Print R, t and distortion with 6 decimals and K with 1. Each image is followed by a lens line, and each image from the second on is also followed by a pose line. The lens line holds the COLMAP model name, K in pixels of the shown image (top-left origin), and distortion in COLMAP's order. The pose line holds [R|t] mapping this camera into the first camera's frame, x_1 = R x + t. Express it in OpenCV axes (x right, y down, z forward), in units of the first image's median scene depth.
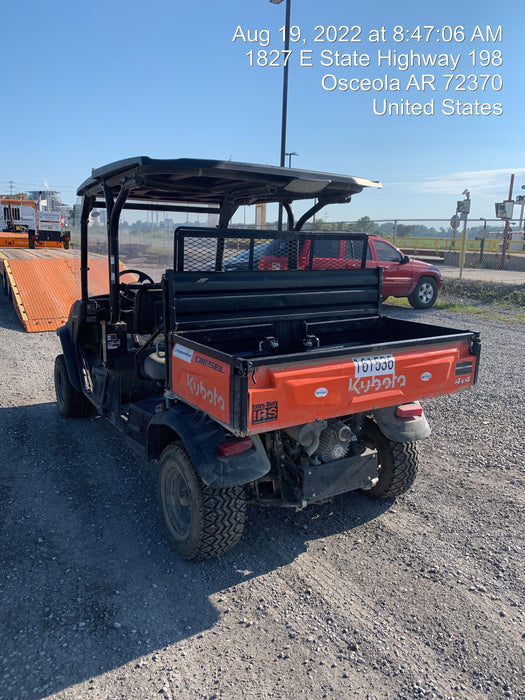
lens RADIAL K [[536.6, 0, 262.5], [0, 536.6, 350.0], [0, 0, 1]] dist [0.036586, -0.003937]
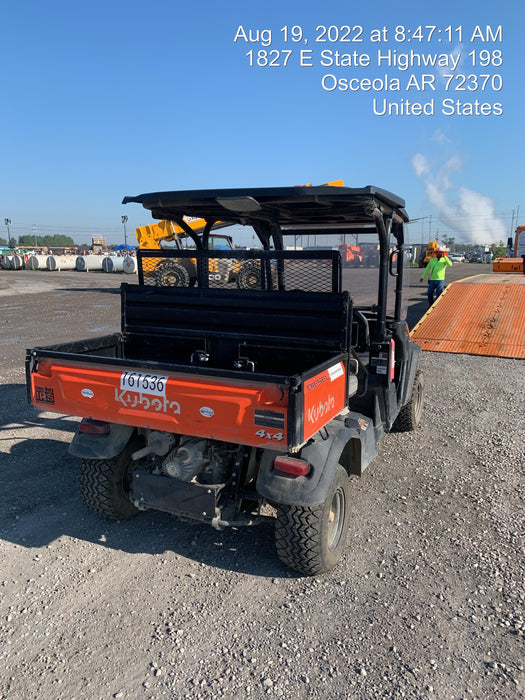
lens RADIAL K [[529.0, 0, 262.5], [0, 529.0, 350.0], [0, 0, 1]] dist [0.024135, -0.007591]
pose [[0.521770, 0.122796, -0.844202, 1.118268], [-0.162603, 0.985759, 0.042888, -0.106051], [0.837446, 0.114893, 0.534306, 0.645607]]
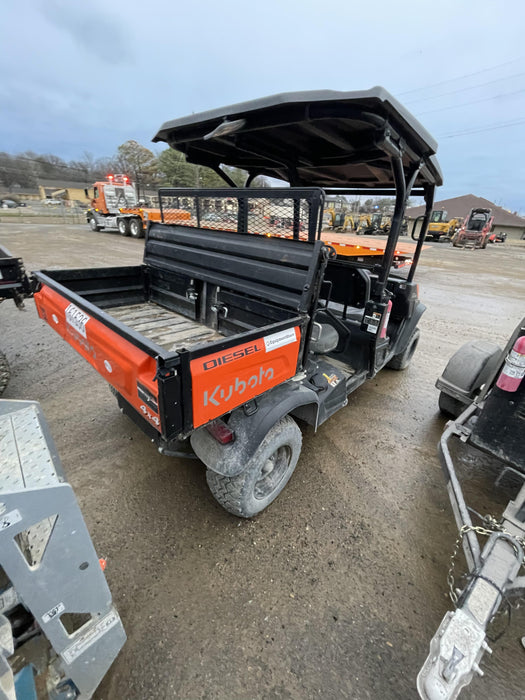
lens RADIAL K [[286.1, 0, 262.5], [0, 286.1, 350.0], [0, 0, 1]] dist [-0.002101, -0.000206]
pose [[0.259622, 0.391089, -0.882975, 0.751576], [-0.267175, 0.907727, 0.323495, -0.171058], [0.928016, 0.151922, 0.340156, 1.124673]]
